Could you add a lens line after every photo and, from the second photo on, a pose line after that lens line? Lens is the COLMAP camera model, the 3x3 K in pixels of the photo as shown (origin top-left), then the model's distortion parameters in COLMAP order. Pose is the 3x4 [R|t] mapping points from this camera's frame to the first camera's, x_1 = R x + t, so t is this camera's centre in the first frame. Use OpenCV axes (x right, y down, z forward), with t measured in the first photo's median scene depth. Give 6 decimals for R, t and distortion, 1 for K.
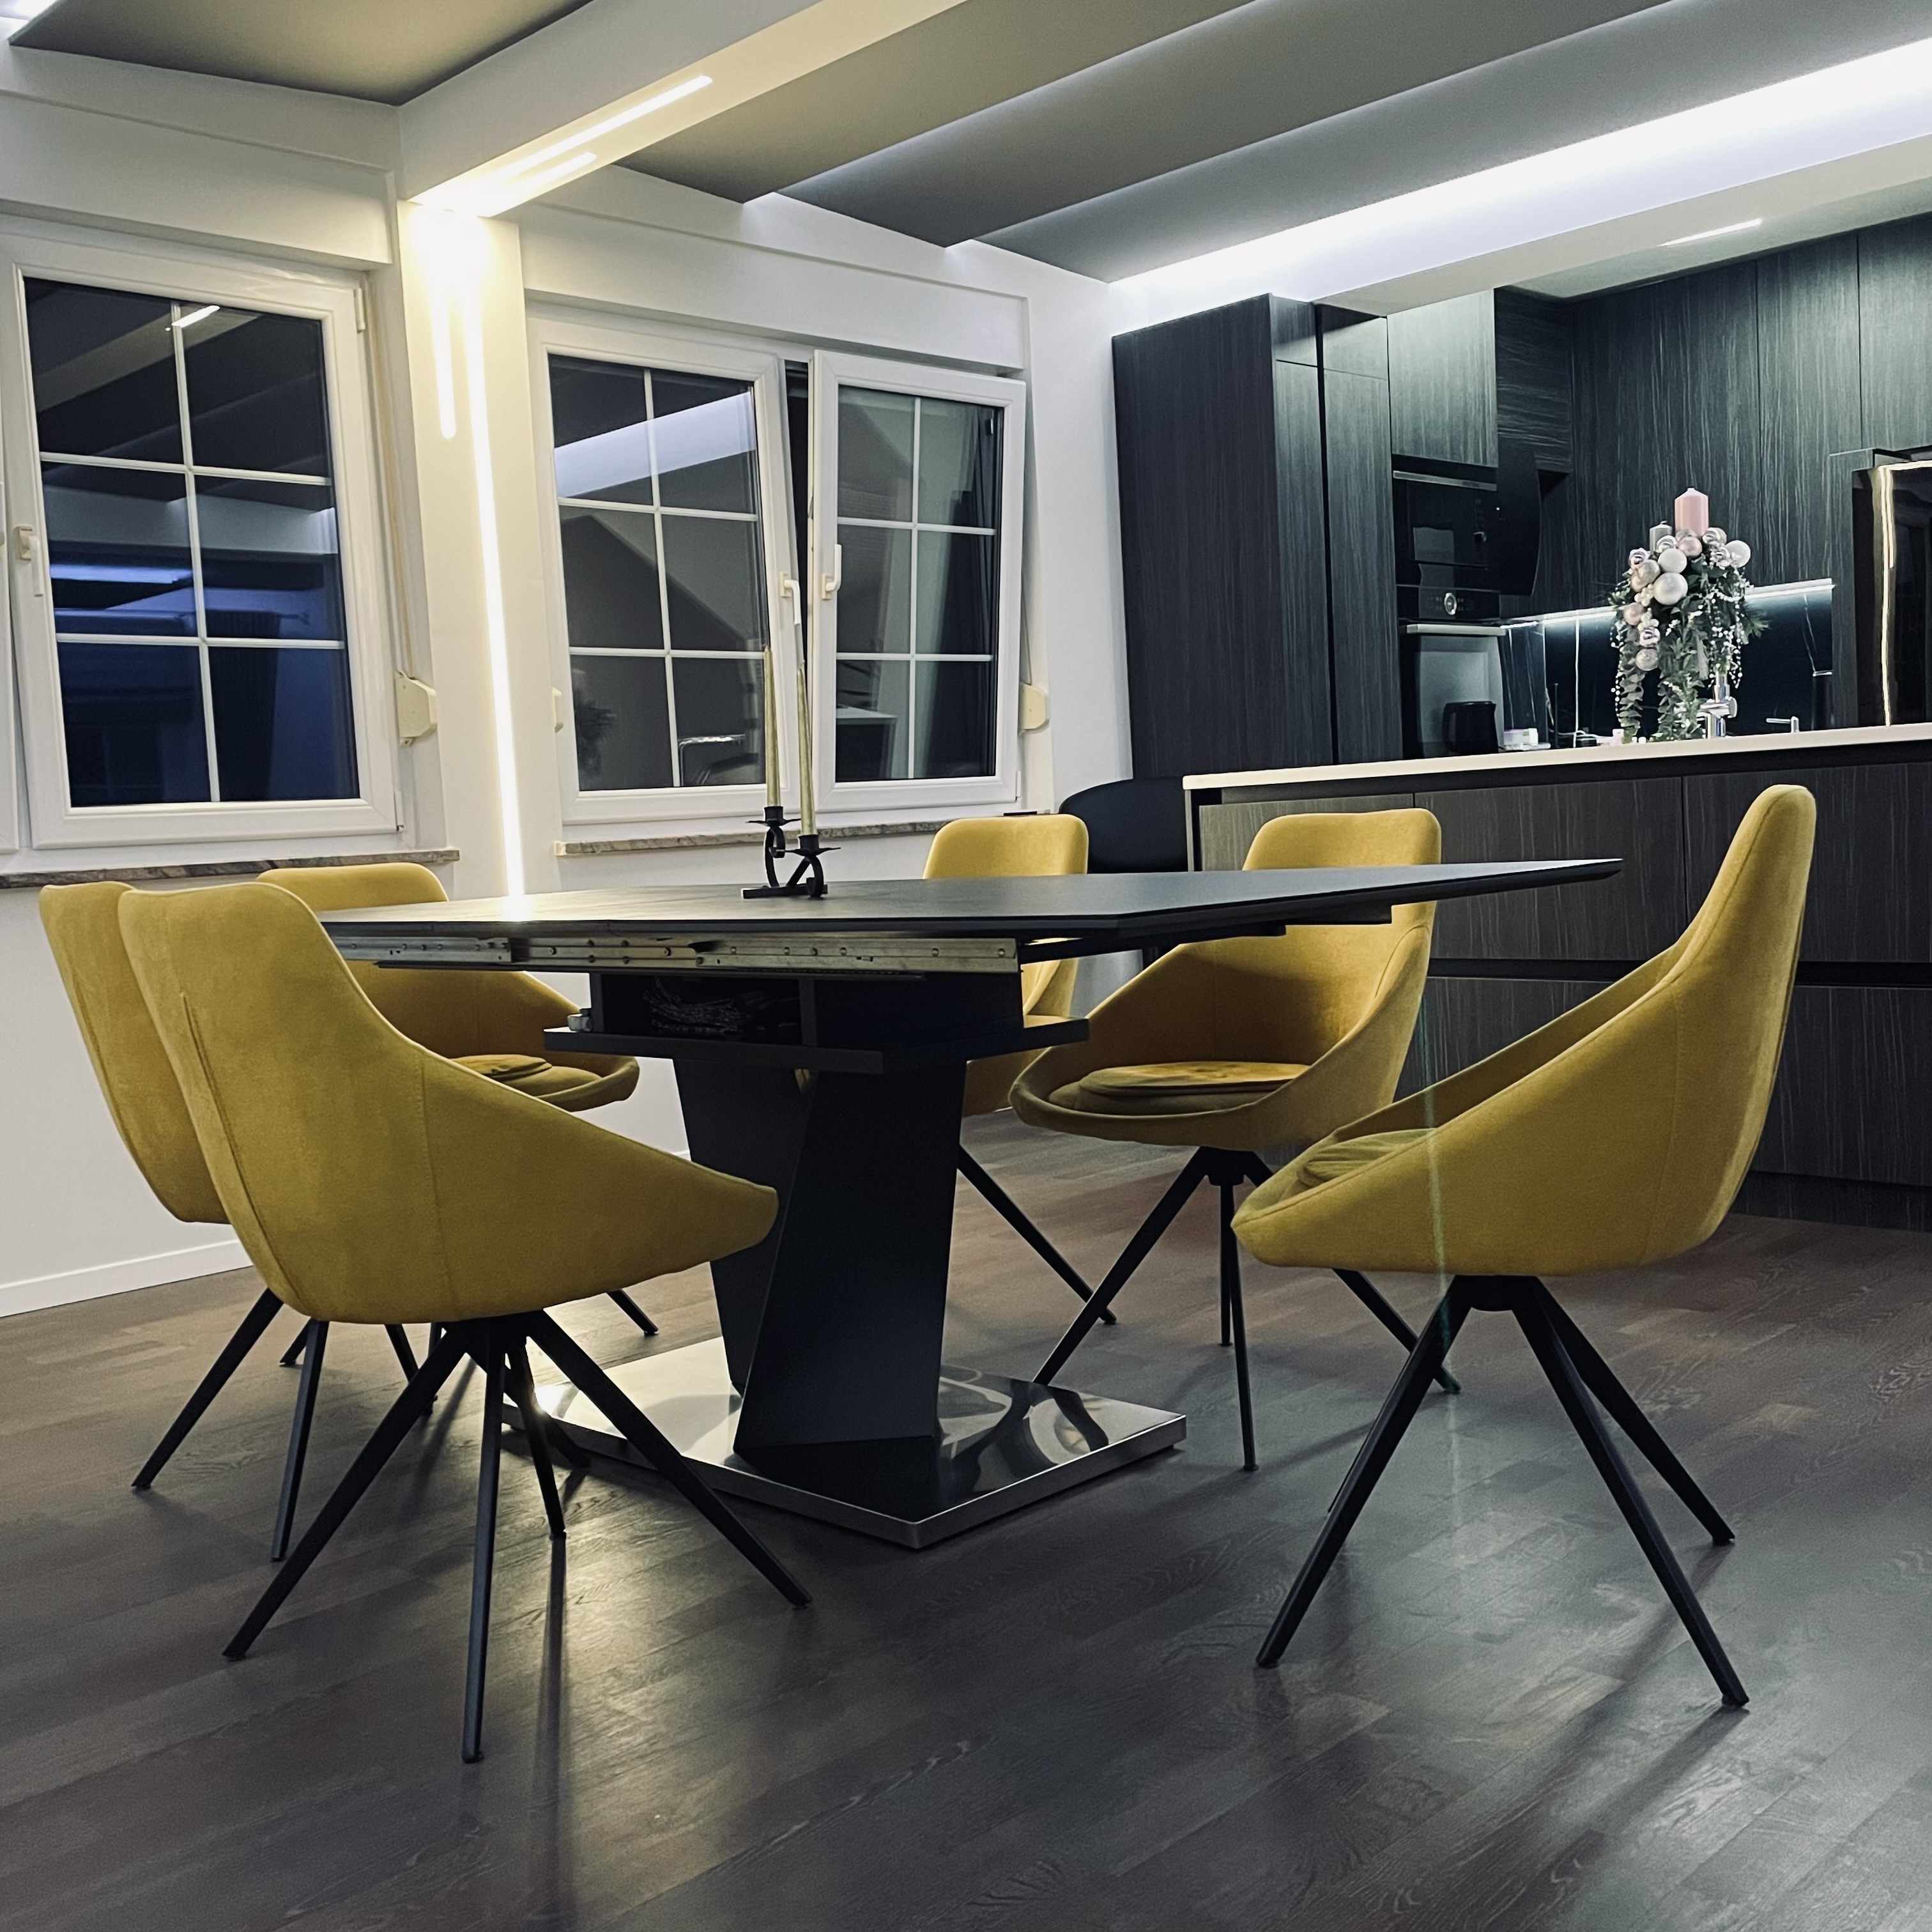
lens RADIAL K [[2068.7, 0, 966.8], [0, 2068.7, 965.8], [0, 0, 1]] dist [-0.002717, 0.000000]
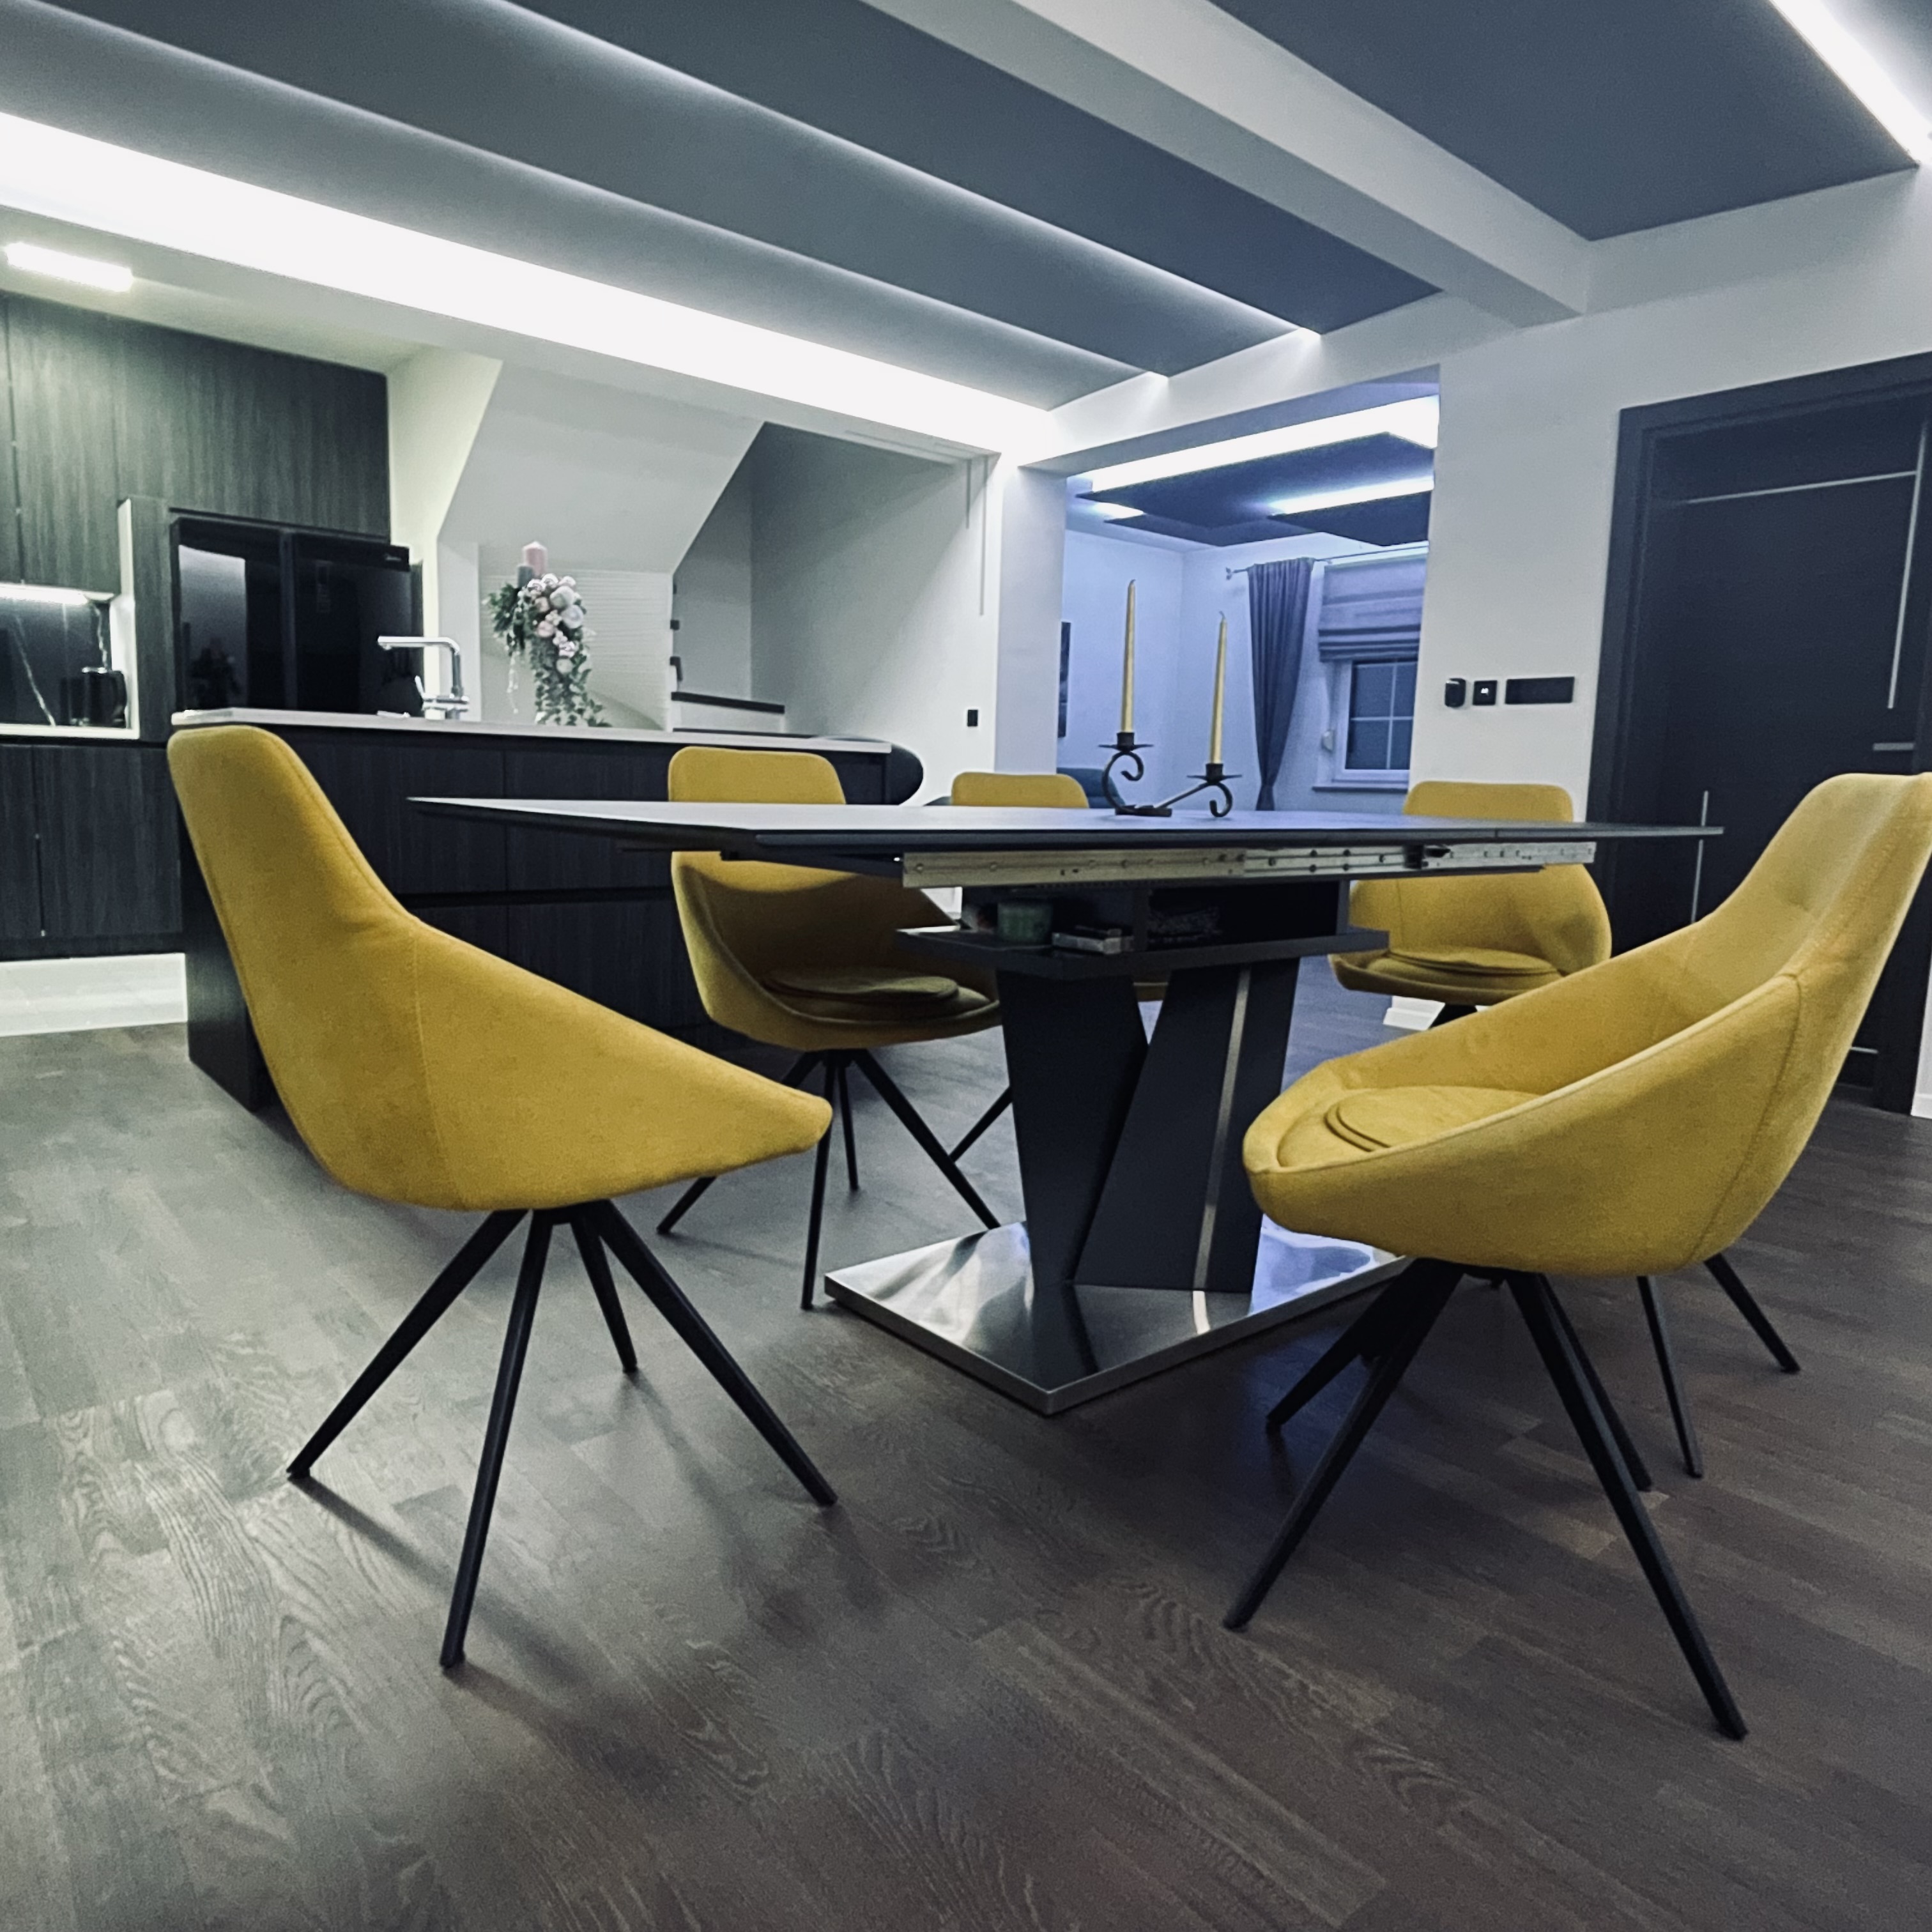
lens RADIAL K [[1326.8, 0, 966.6], [0, 1326.8, 966.9], [0, 0, 1]] dist [0.003109, 0.000789]
pose [[0.077896, -0.077067, 0.993978, -0.885325], [0.040915, 0.996415, 0.074049, -0.010522], [-0.996122, 0.034901, 0.080770, 1.115943]]
